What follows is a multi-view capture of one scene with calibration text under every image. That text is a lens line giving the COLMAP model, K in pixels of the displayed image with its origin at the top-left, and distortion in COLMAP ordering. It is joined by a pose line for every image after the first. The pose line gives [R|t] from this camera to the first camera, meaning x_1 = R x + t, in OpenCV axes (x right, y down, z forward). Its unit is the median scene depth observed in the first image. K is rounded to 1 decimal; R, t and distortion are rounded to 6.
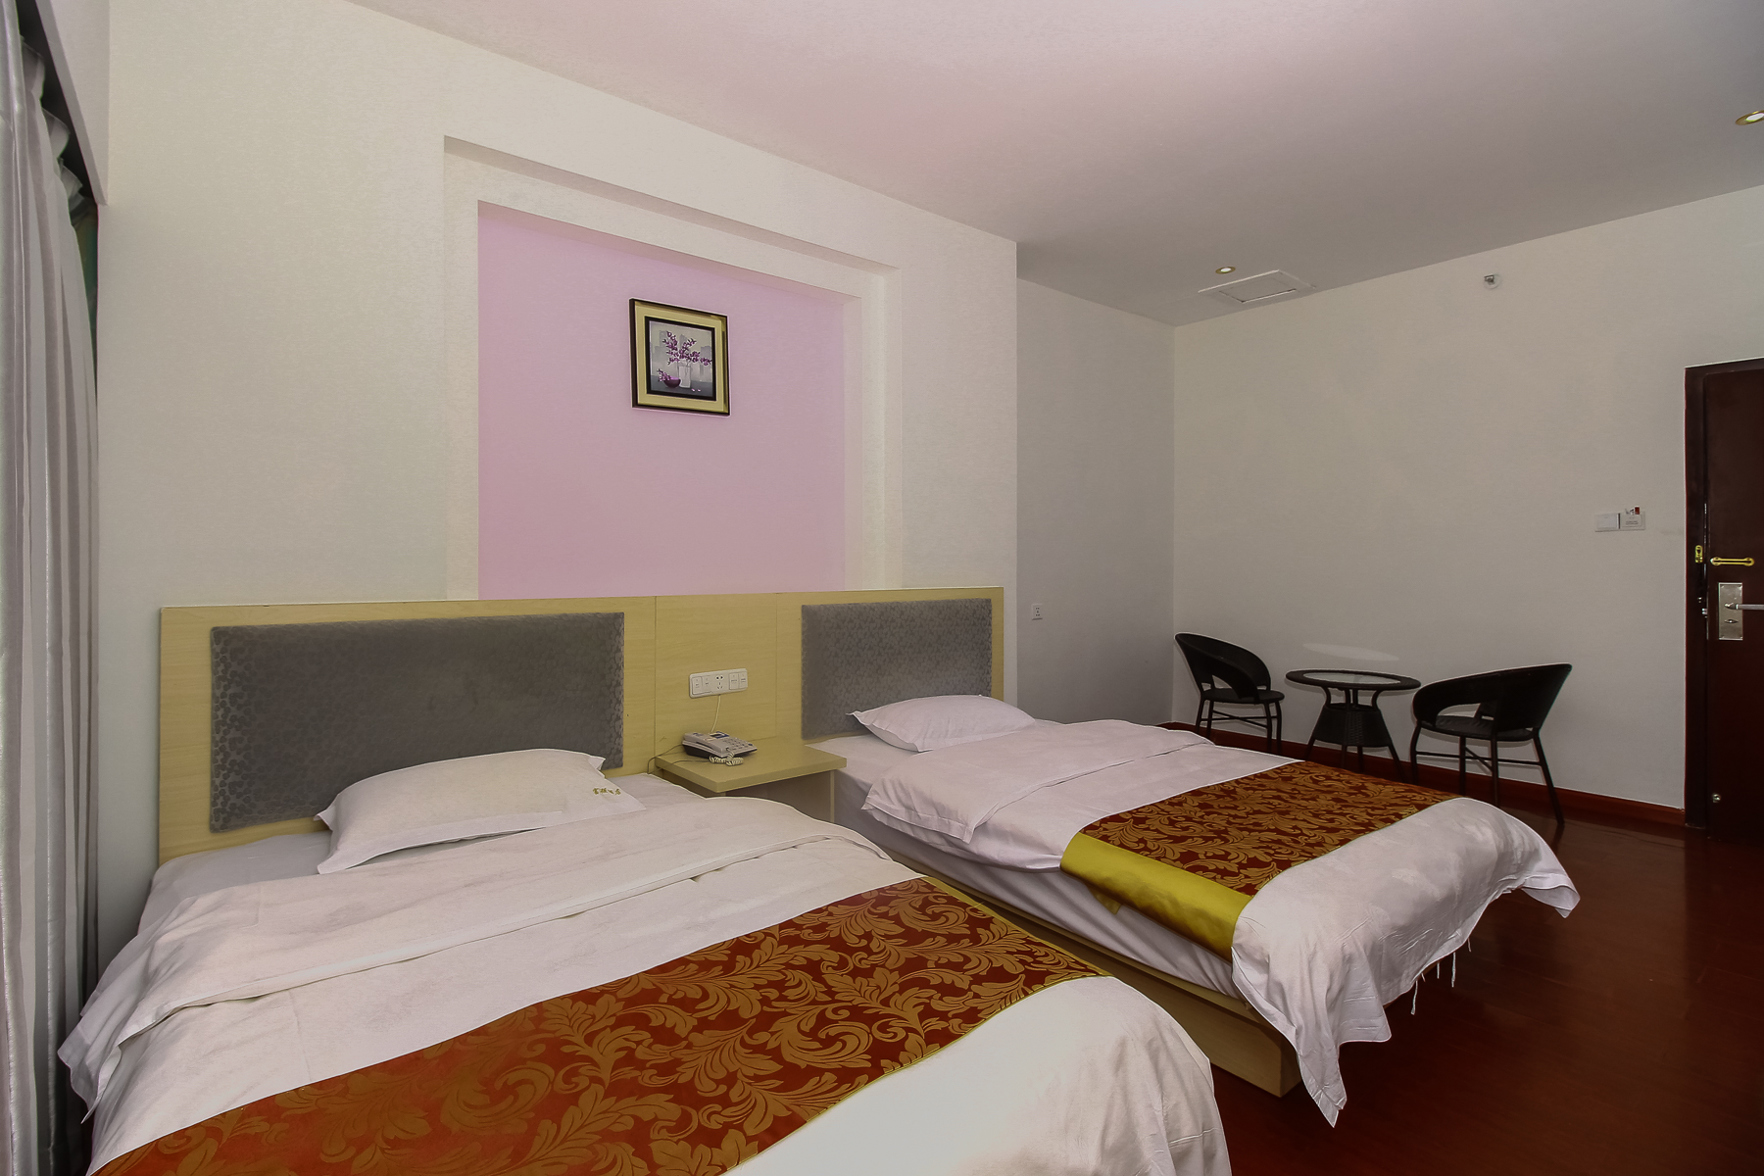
lens RADIAL K [[820.5, 0, 883.4], [0, 820.5, 575.7], [0, 0, 1]] dist [0.003081, -0.003869]
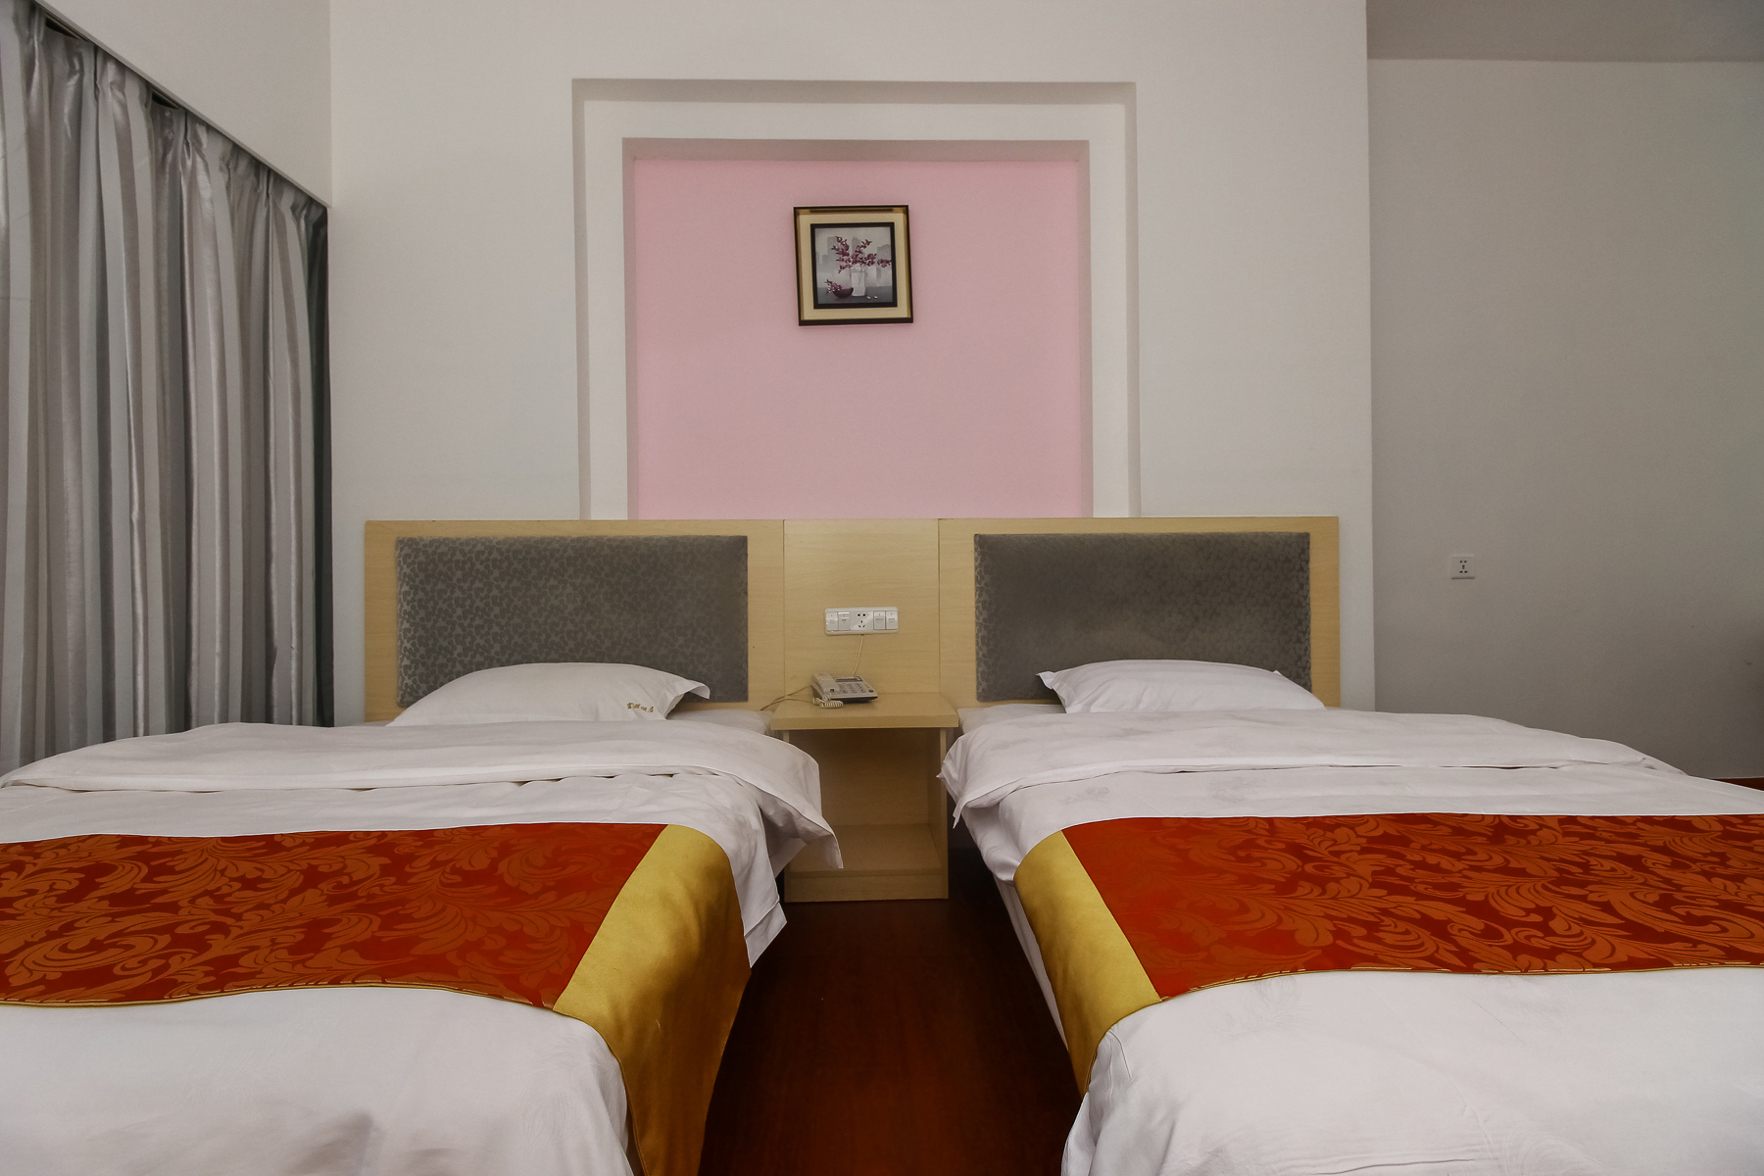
lens RADIAL K [[820.5, 0, 881.4], [0, 820.5, 592.7], [0, 0, 1]] dist [0.003081, -0.003869]
pose [[0.797197, -0.000767, -0.603718, 0.328911], [0.001990, 0.999997, 0.001357, 0.096230], [0.603715, -0.002283, 0.797197, 0.310744]]
